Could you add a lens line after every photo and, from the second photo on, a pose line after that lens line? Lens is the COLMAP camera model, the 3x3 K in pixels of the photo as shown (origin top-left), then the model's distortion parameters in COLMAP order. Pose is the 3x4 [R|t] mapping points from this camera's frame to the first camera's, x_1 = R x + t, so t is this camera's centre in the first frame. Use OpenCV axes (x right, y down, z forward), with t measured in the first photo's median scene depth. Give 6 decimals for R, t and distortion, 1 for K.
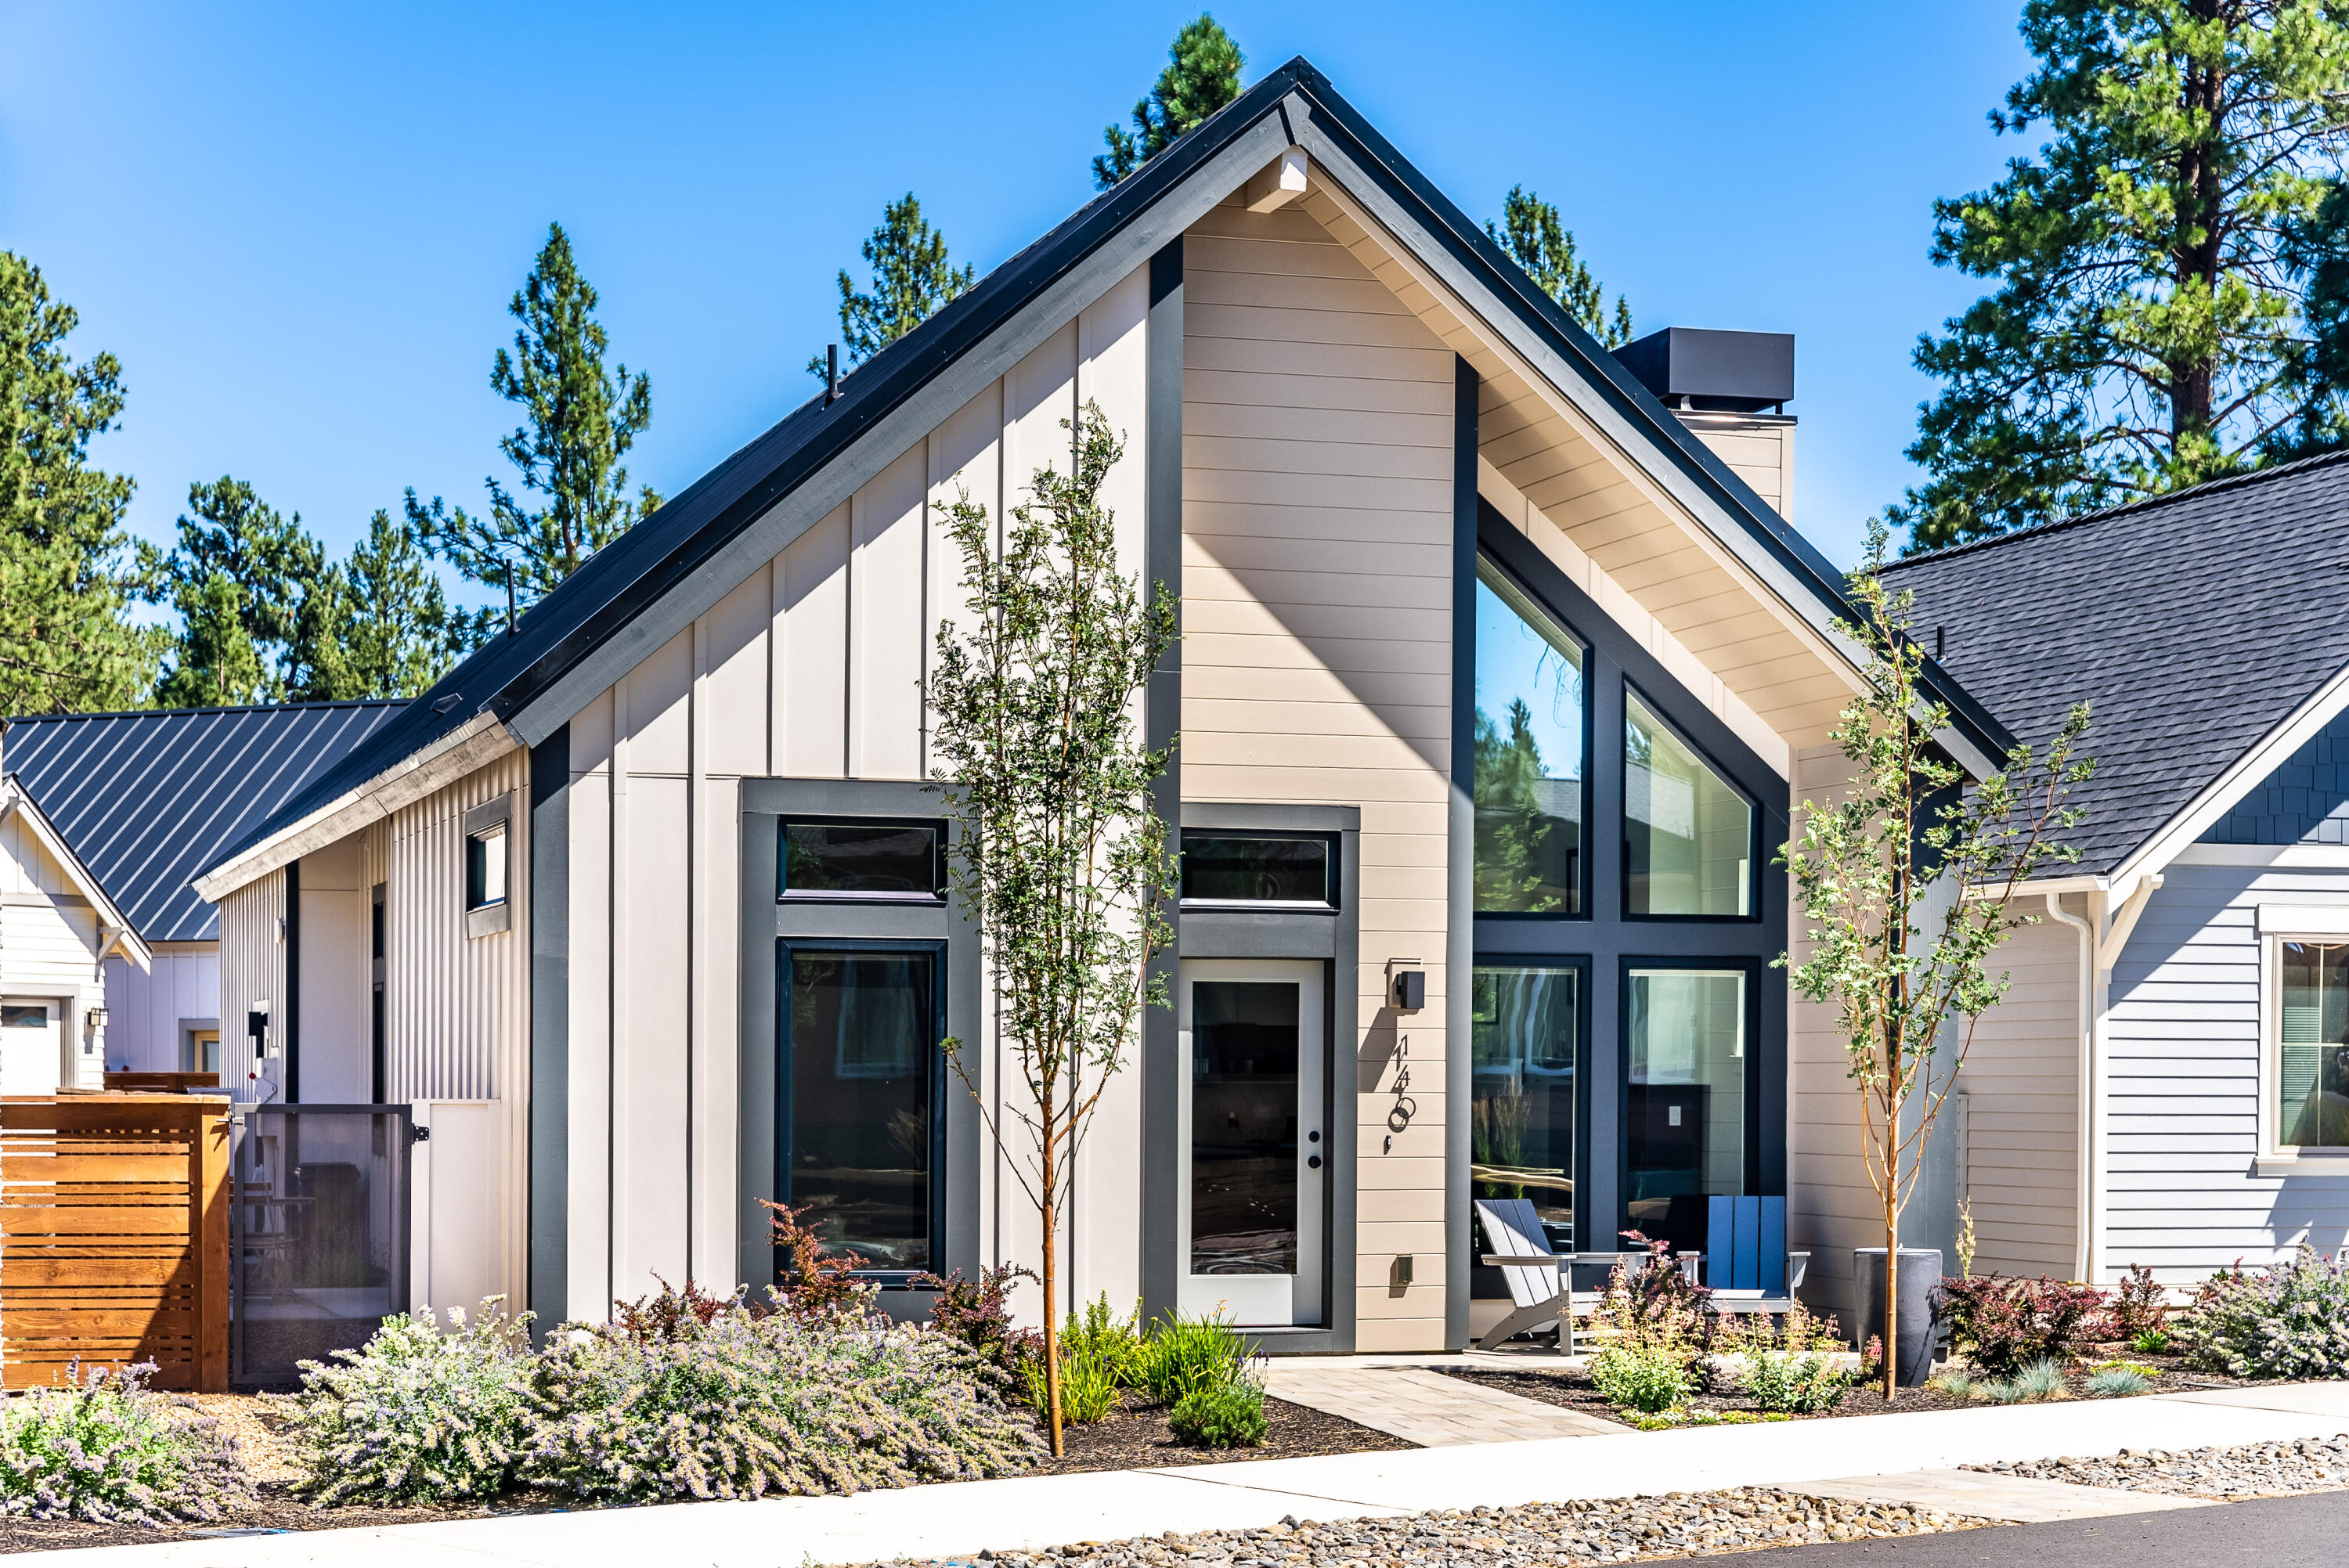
lens RADIAL K [[4156.0, 0, 1174.5], [0, 4156.0, 784.0], [0, 0, 1]] dist [0.003449, 0.016294]
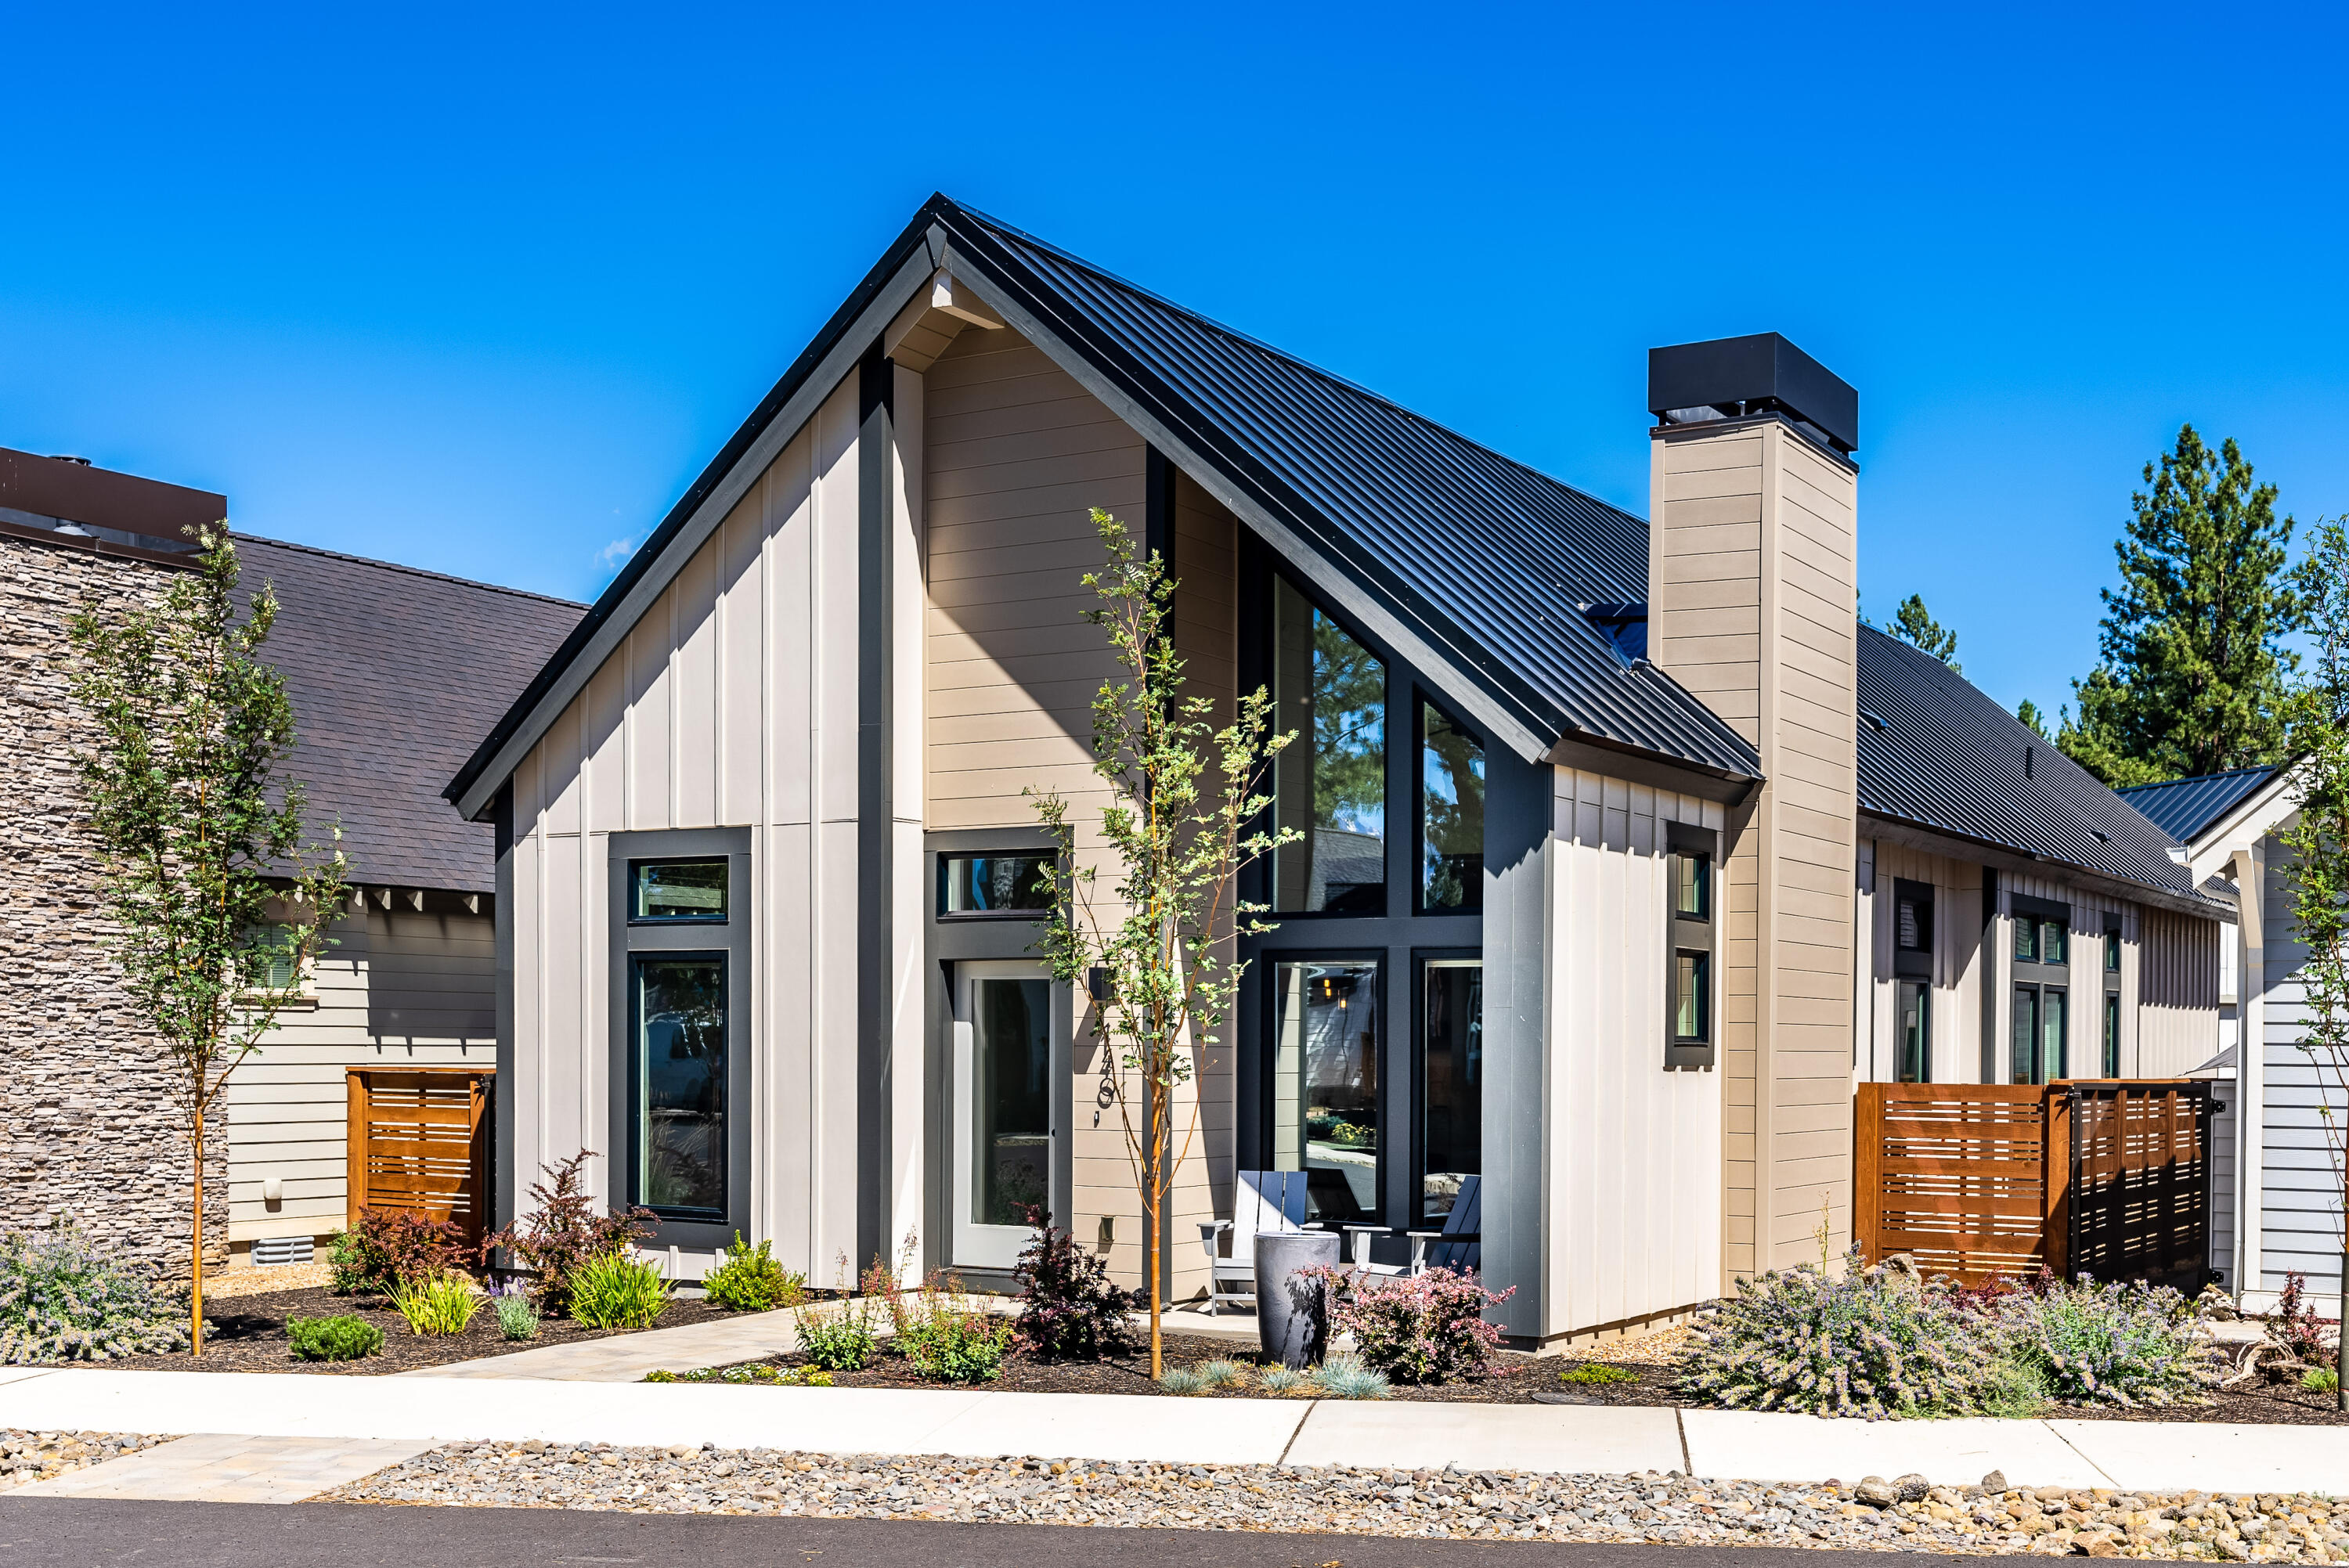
lens RADIAL K [[2618.1, 0, 1172.2], [0, 2618.1, 900.0], [0, 0, 1]] dist [-0.007274, -0.001861]
pose [[0.681968, -0.038744, -0.730355, 0.593754], [0.046709, 0.998865, -0.009374, 0.034191], [0.729889, -0.027722, 0.683004, 0.524558]]
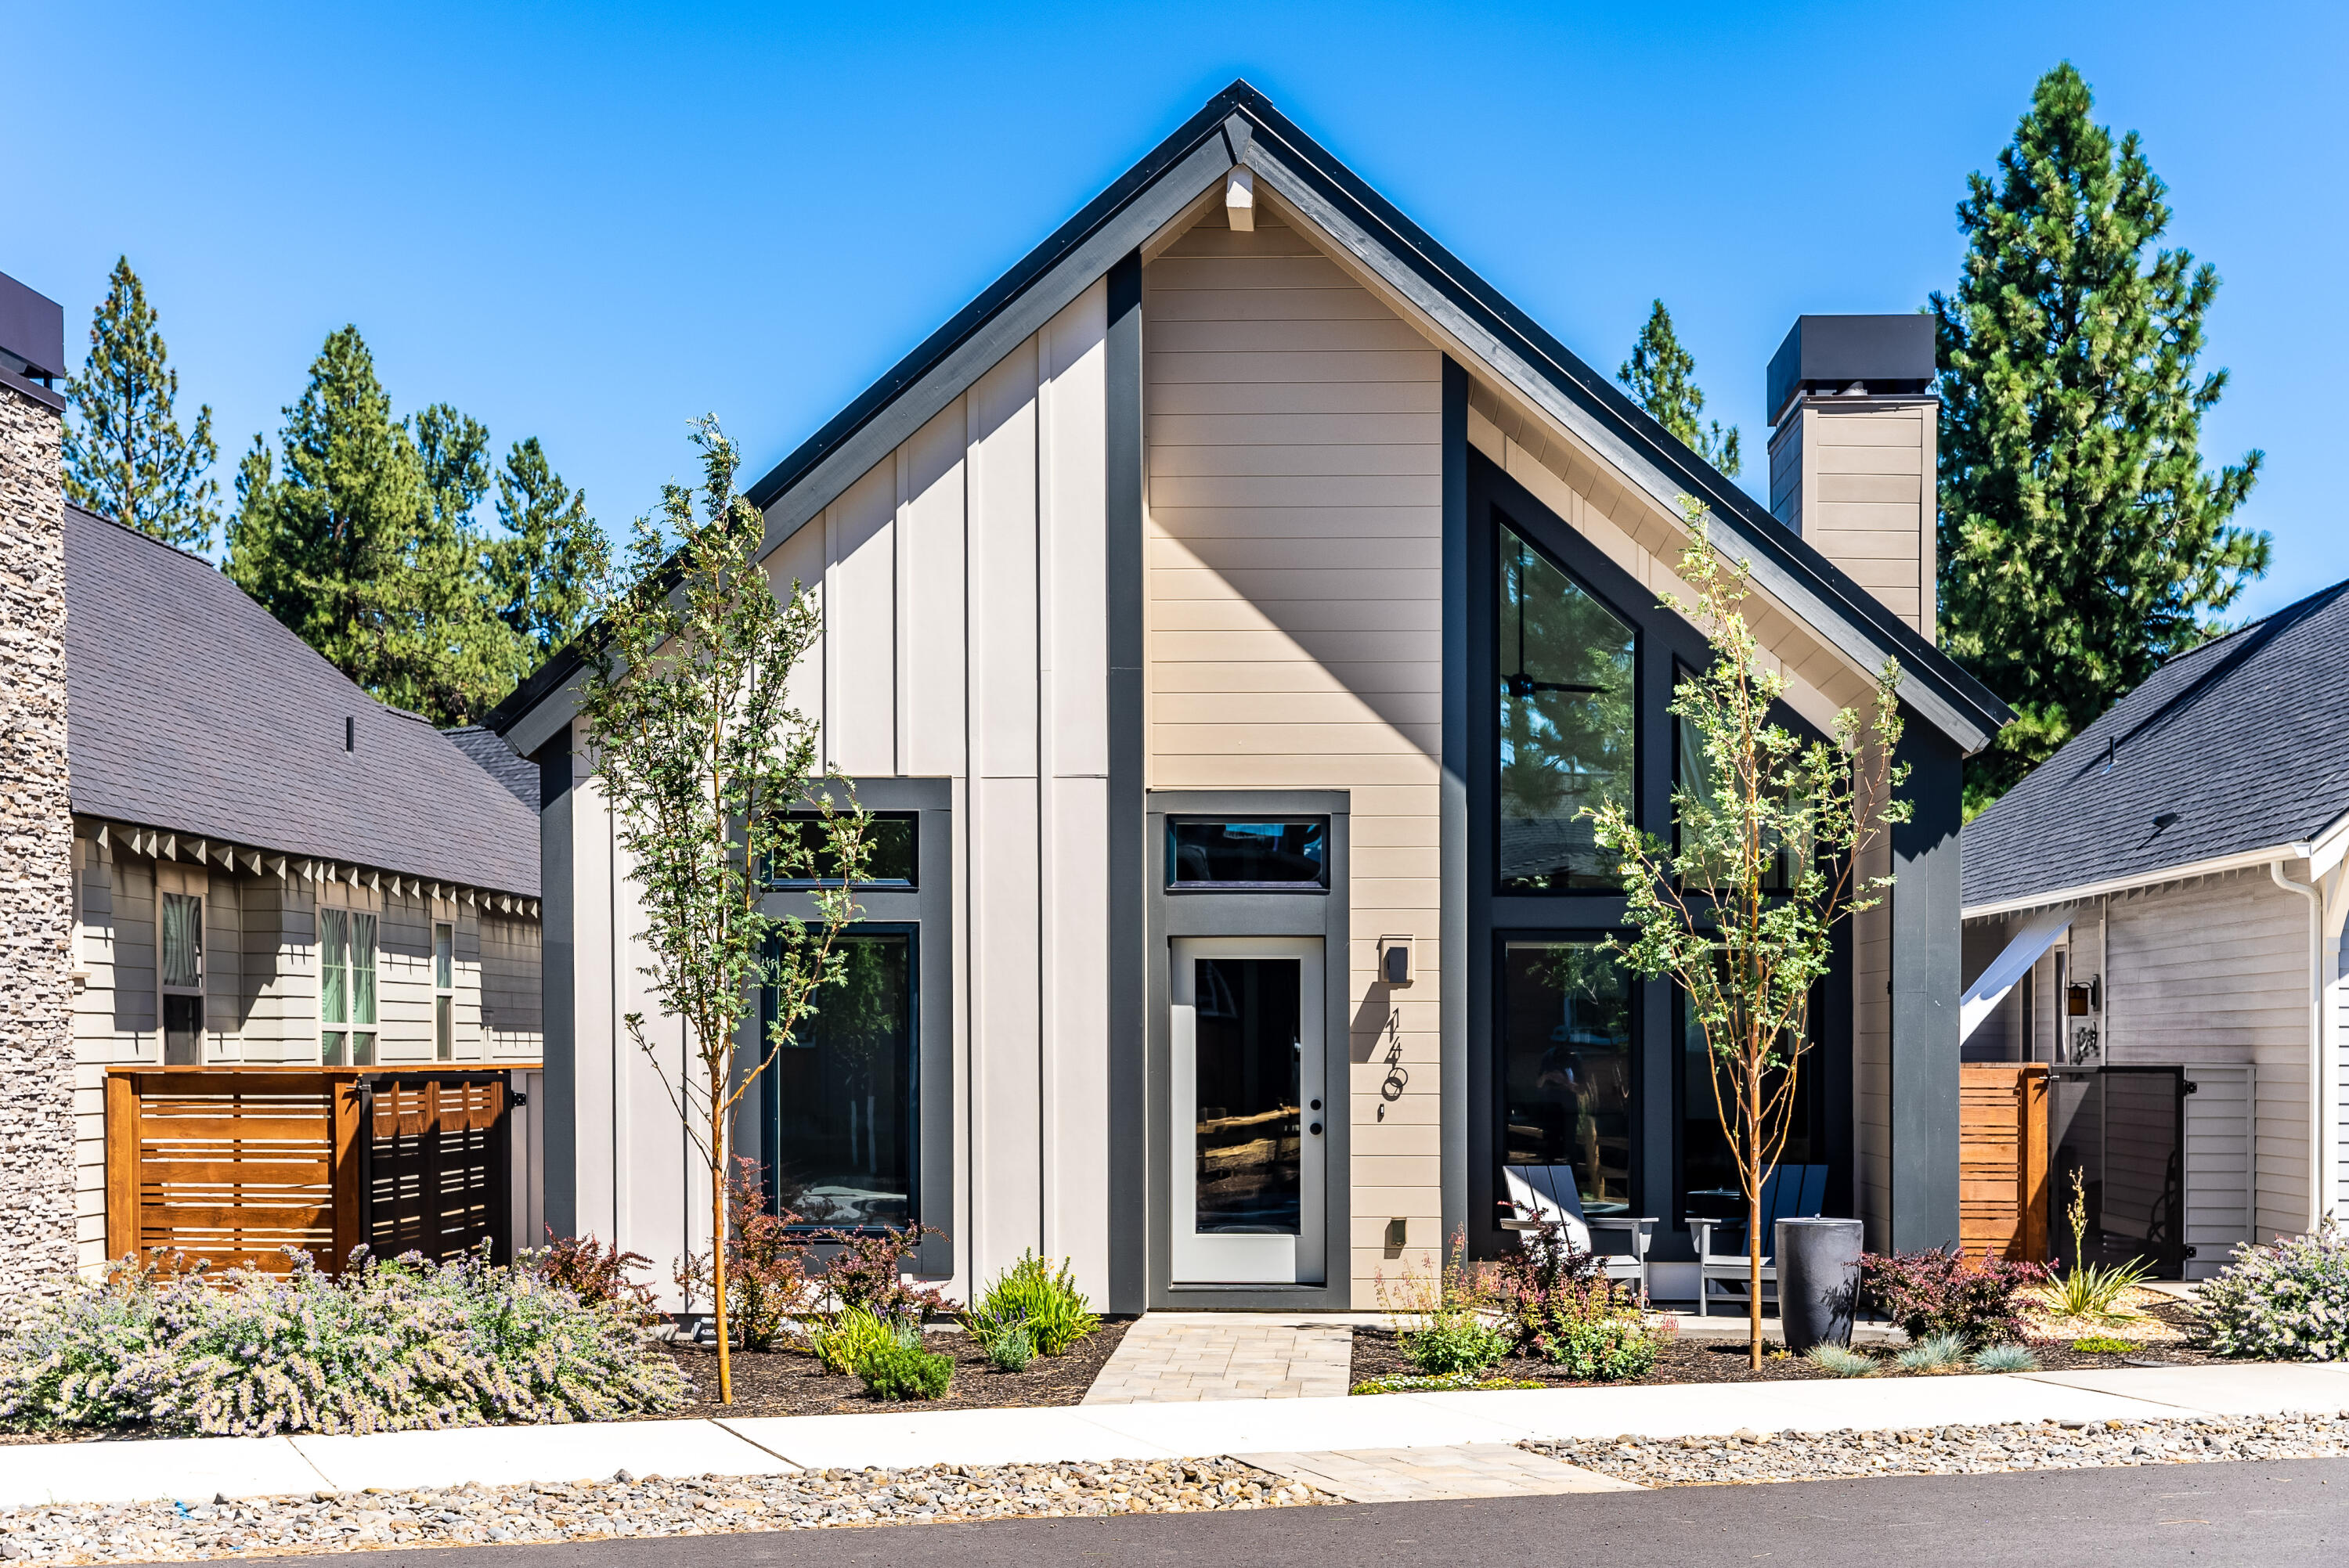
lens RADIAL K [[3590.4, 0, 1175.8], [0, 3590.4, 841.3], [0, 0, 1]] dist [0.001344, 0.076595]
pose [[0.943783, -0.020517, -0.329928, 0.302318], [0.024978, 0.999645, 0.009287, 0.008681], [0.329621, -0.017005, 0.943960, 0.129692]]
